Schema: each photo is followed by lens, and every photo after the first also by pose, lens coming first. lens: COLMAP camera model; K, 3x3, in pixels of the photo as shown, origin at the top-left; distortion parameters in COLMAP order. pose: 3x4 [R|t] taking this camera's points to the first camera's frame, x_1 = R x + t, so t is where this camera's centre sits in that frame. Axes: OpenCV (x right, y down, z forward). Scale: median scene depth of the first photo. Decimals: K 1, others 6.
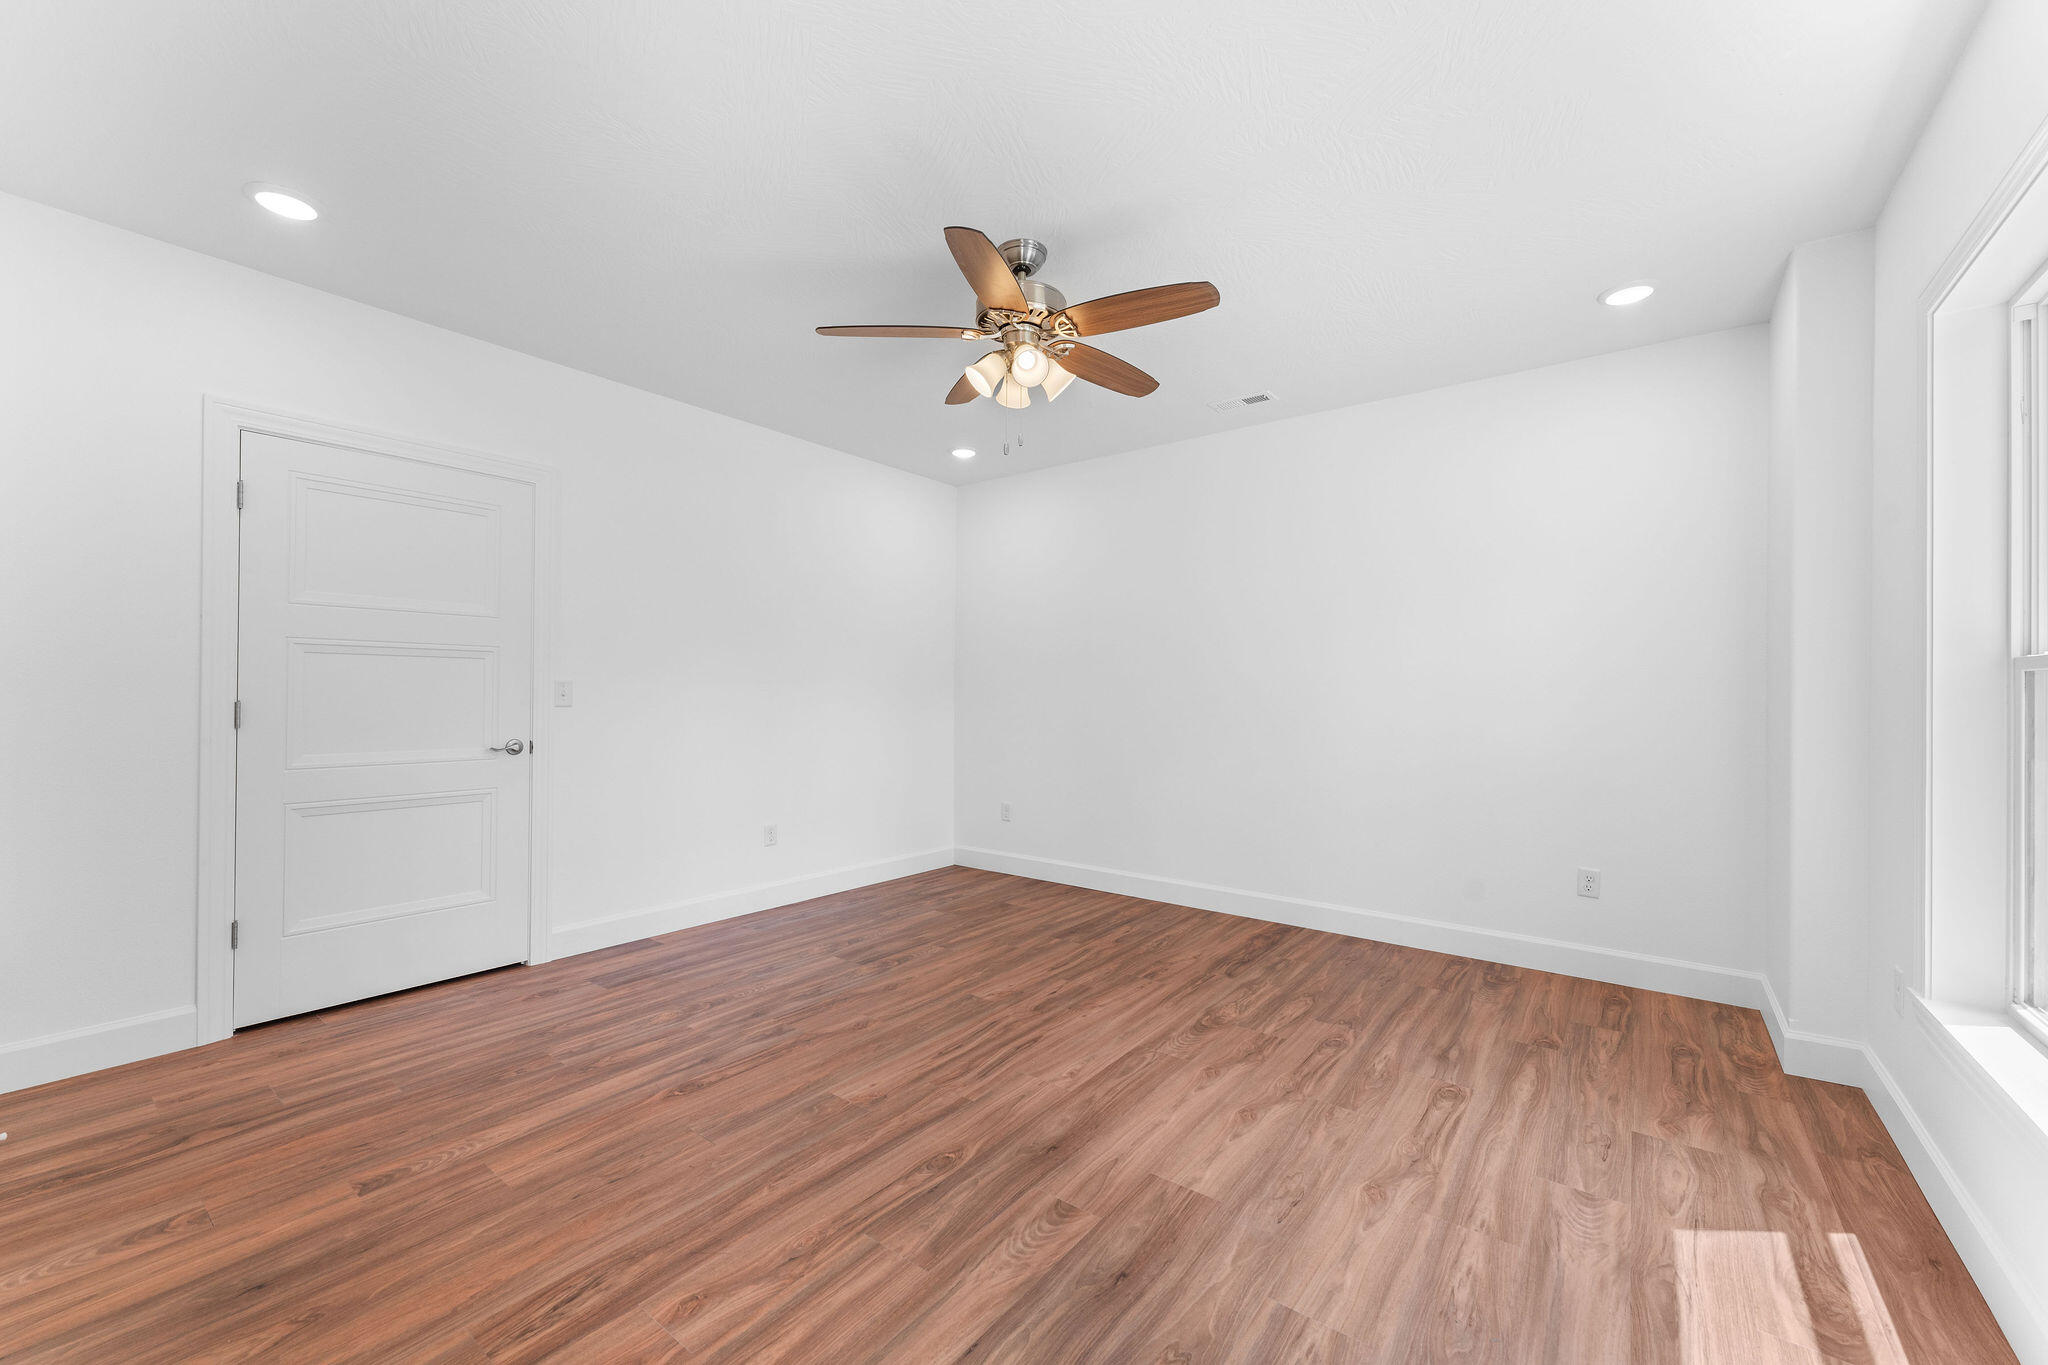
lens RADIAL K [[824.3, 0, 1023.9], [0, 824.3, 693.5], [0, 0, 1]] dist [-0.001566, 0.001083]
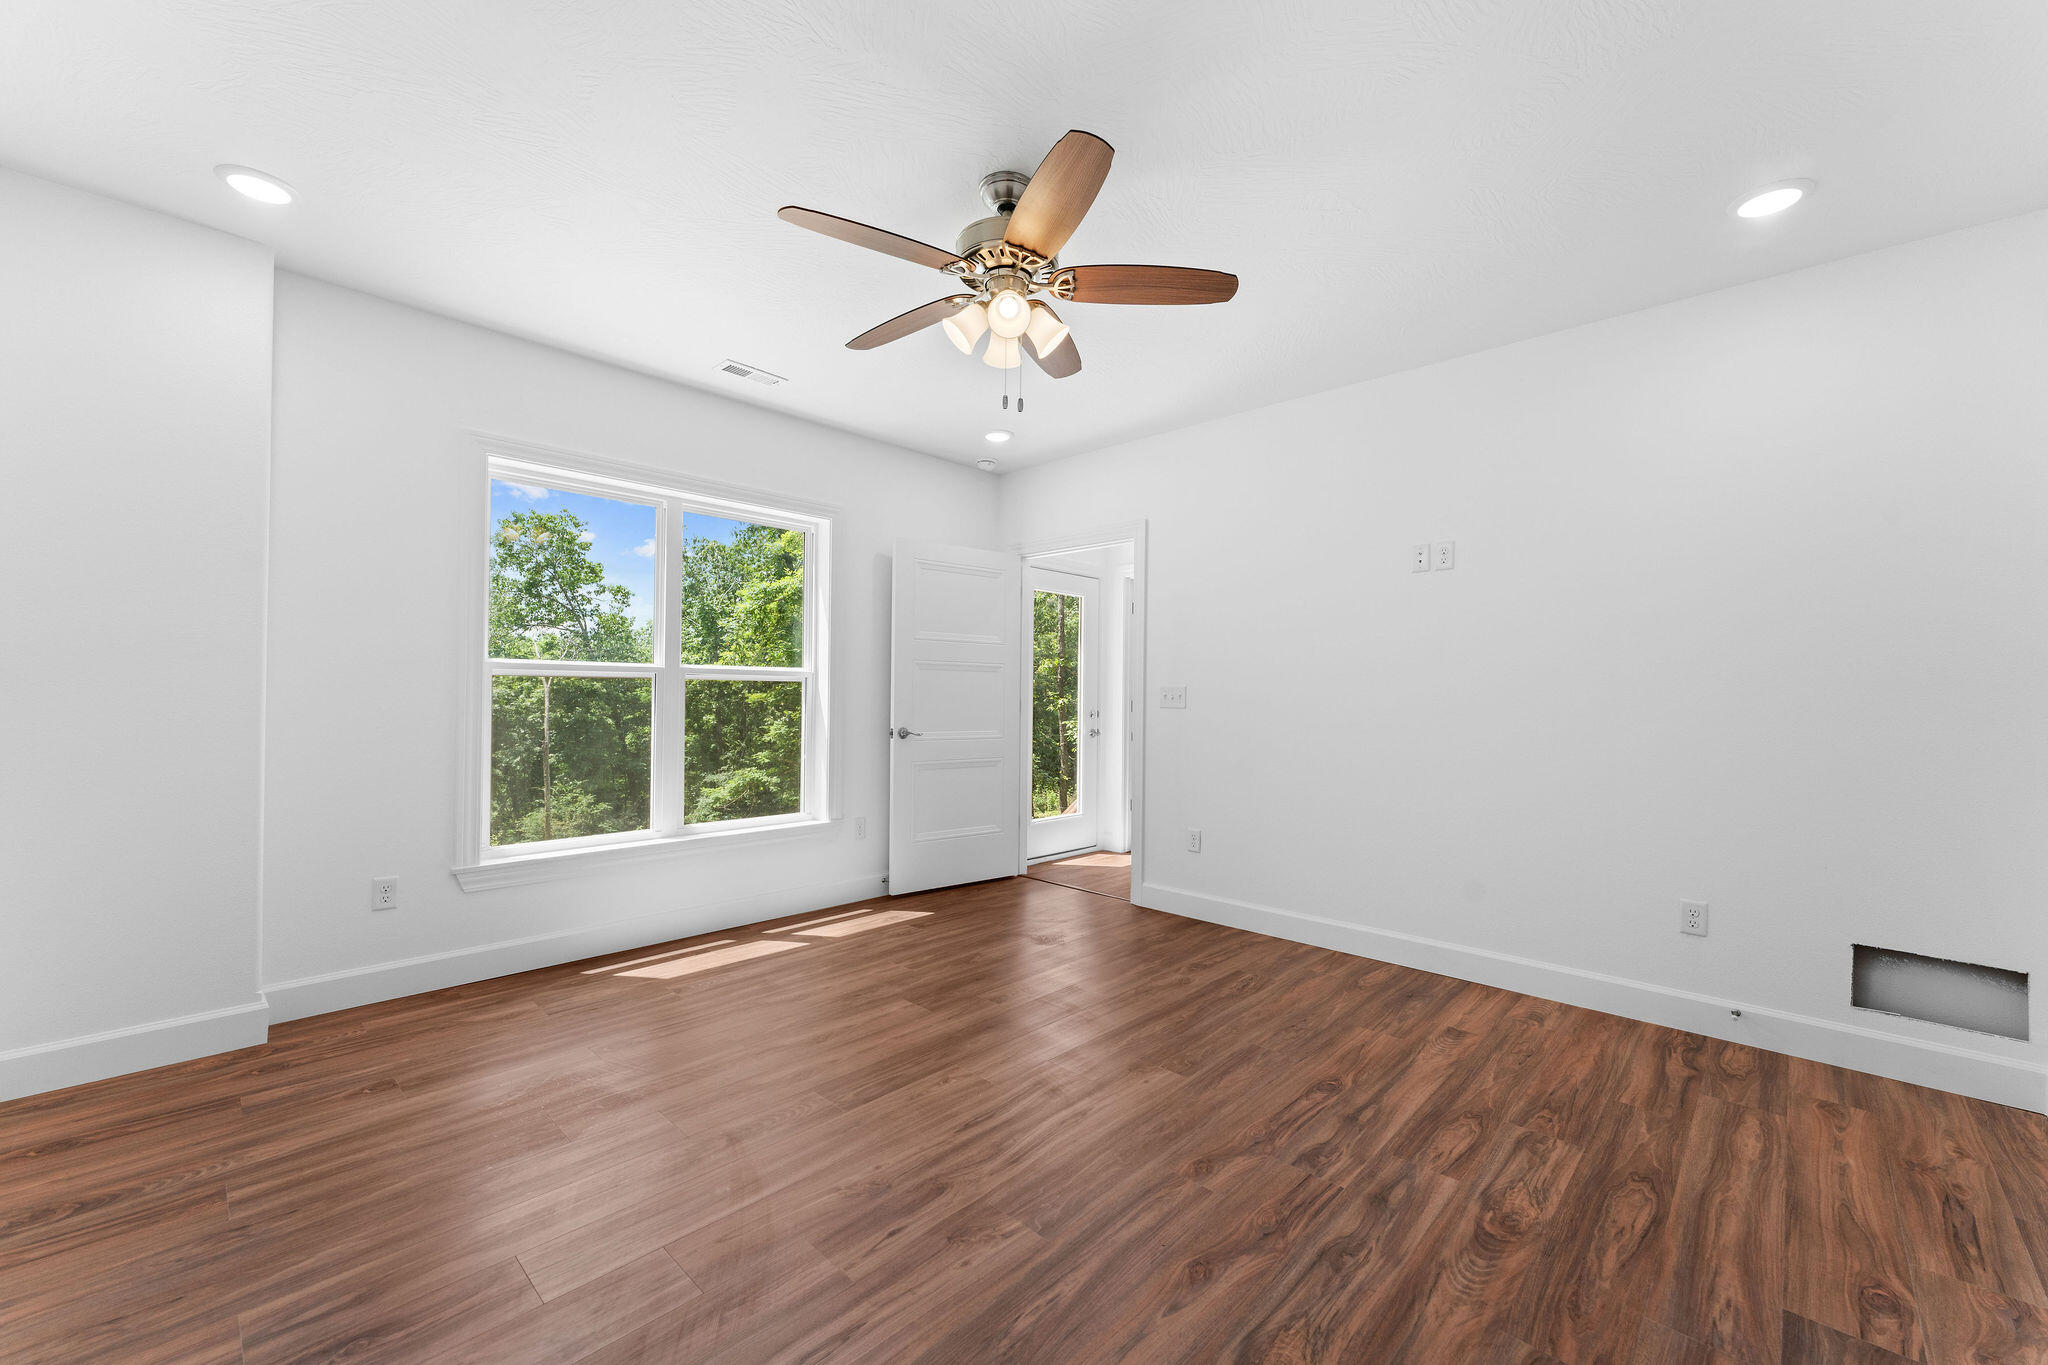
lens RADIAL K [[824.3, 0, 1026.7], [0, 824.3, 686.1], [0, 0, 1]] dist [-0.001566, 0.001083]
pose [[-0.993953, -0.017642, 0.108376, -0.153867], [-0.018684, 0.999788, -0.008606, 0.003022], [-0.108201, -0.010579, -0.994073, 2.248706]]
